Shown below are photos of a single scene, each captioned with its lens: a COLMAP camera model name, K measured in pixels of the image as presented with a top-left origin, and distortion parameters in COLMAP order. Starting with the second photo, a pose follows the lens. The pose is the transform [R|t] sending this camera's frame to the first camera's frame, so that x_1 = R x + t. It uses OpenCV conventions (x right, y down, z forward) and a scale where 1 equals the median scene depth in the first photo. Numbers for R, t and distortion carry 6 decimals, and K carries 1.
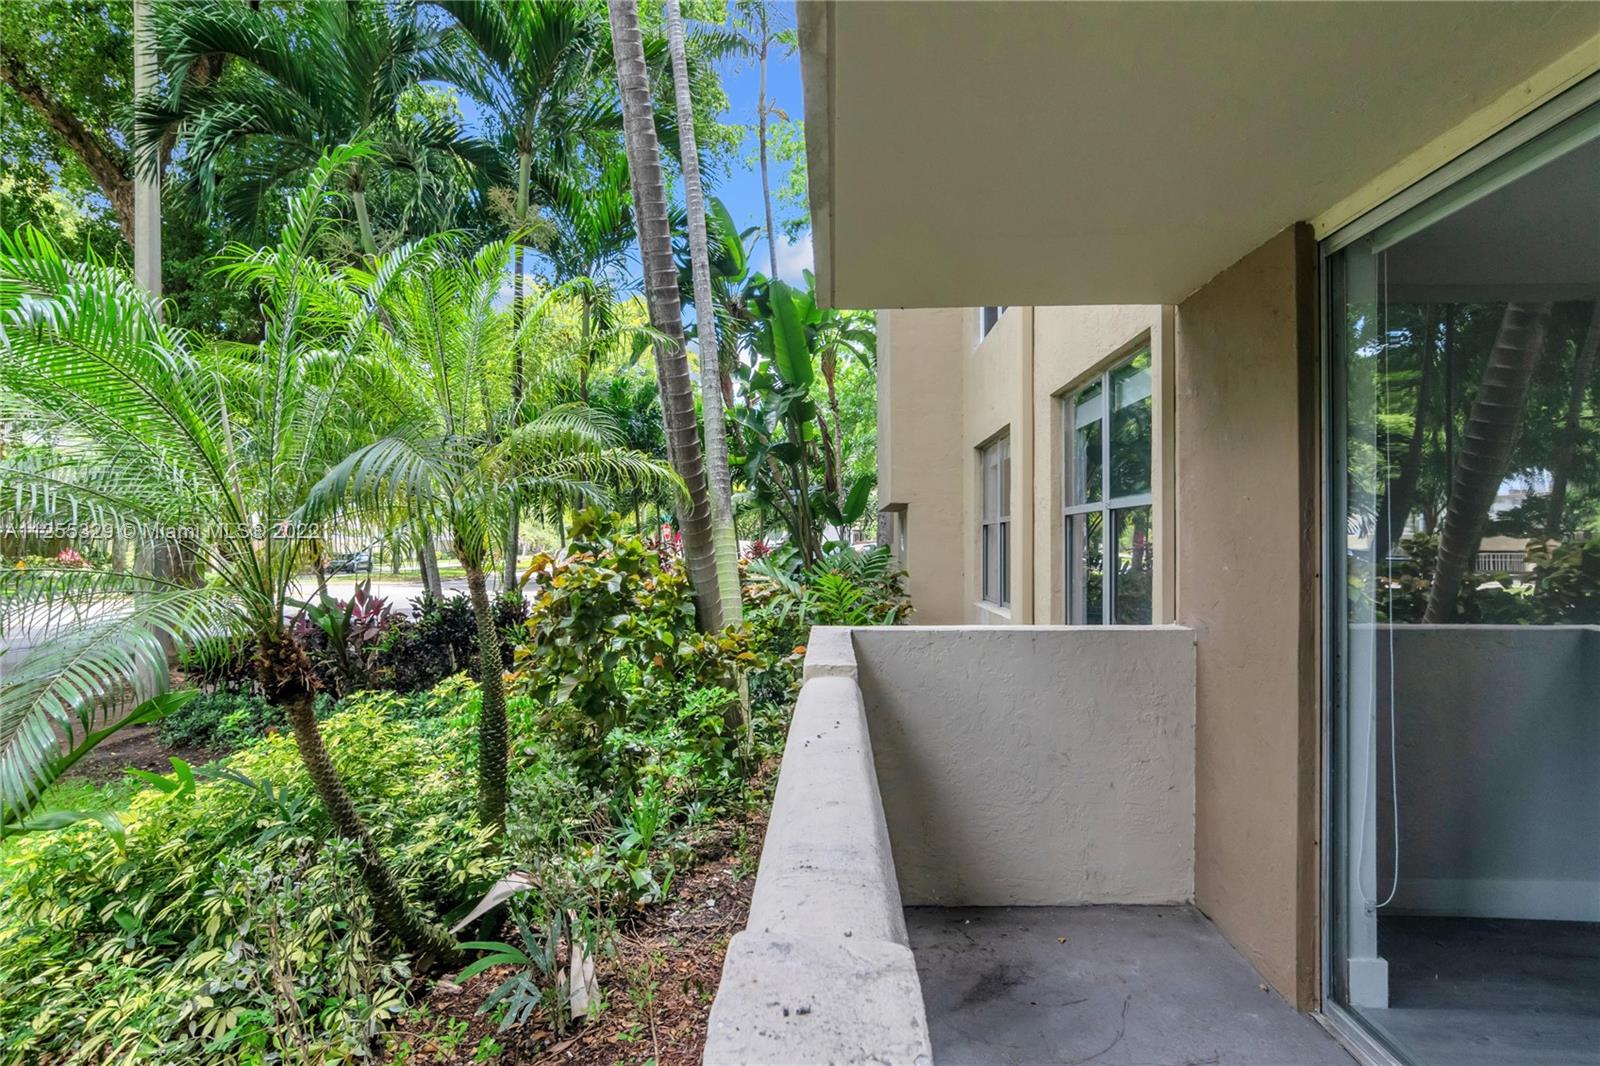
lens RADIAL K [[862.6, 0, 797.2], [0, 862.6, 529.3], [0, 0, 1]] dist [-0.039781, 0.019309]
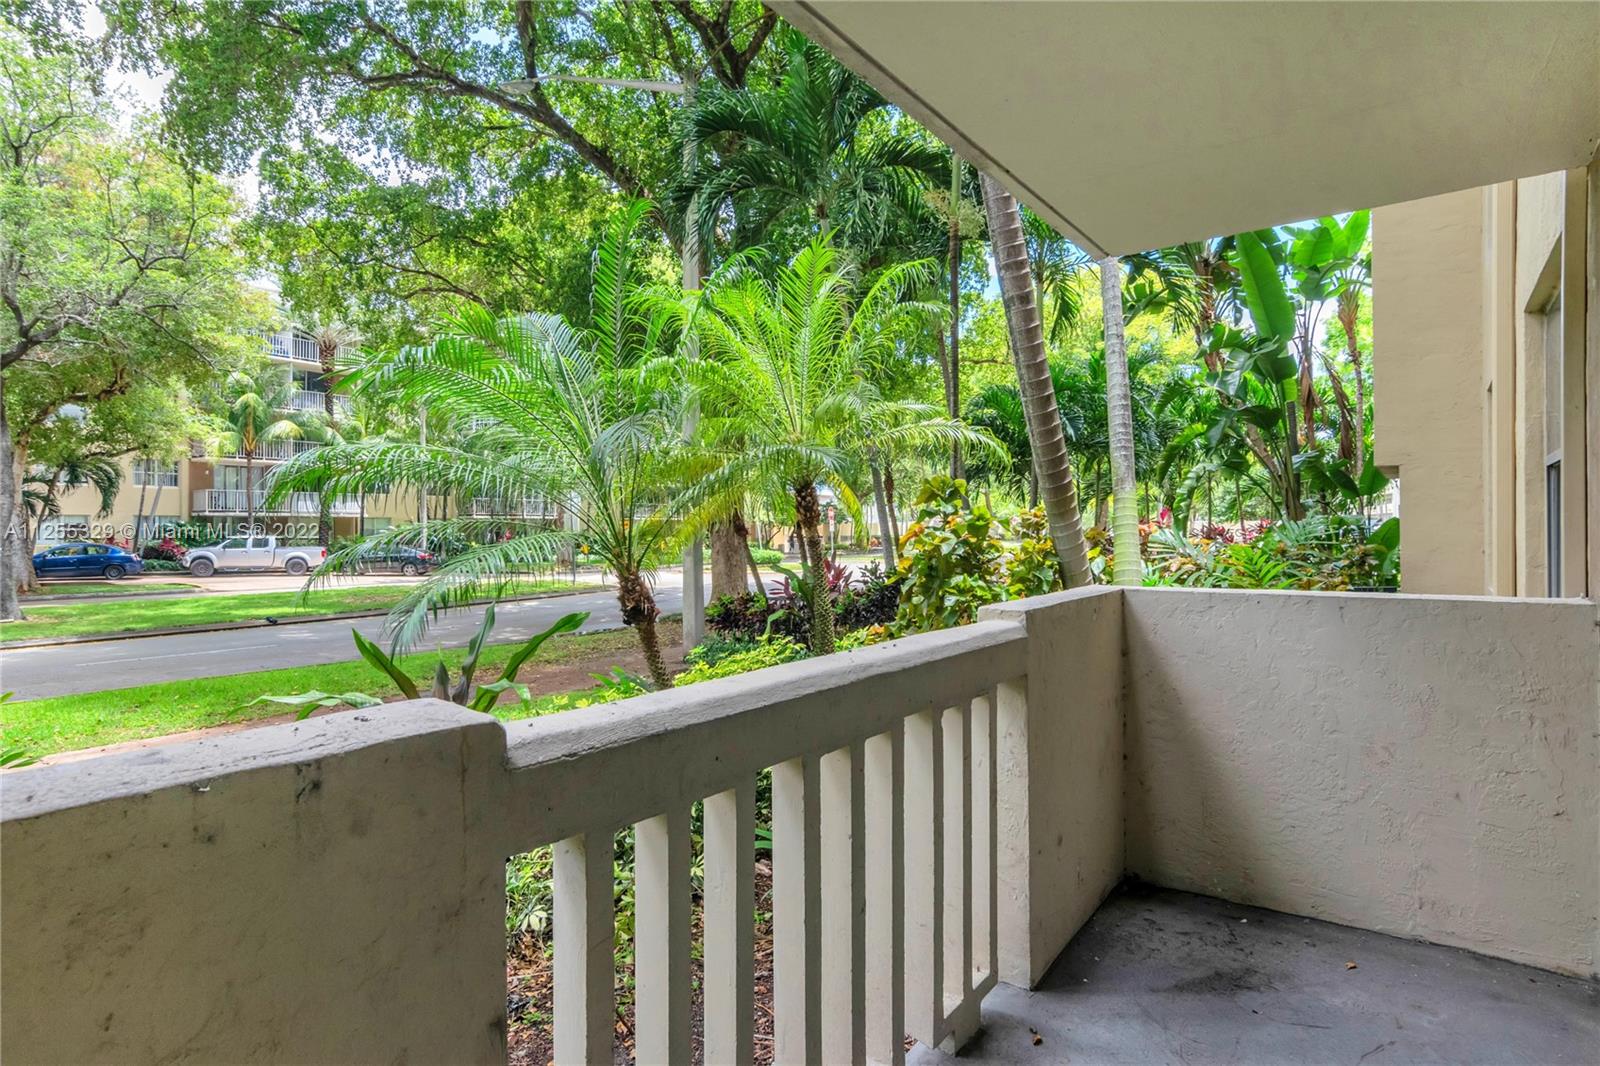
lens RADIAL K [[865.8, 0, 810.8], [0, 865.8, 512.0], [0, 0, 1]] dist [-0.052265, 0.037069]
pose [[0.831137, -0.015773, -0.555844, 0.309132], [0.014397, 0.999873, -0.006845, 0.033567], [0.555881, -0.002313, 0.831258, 0.016764]]
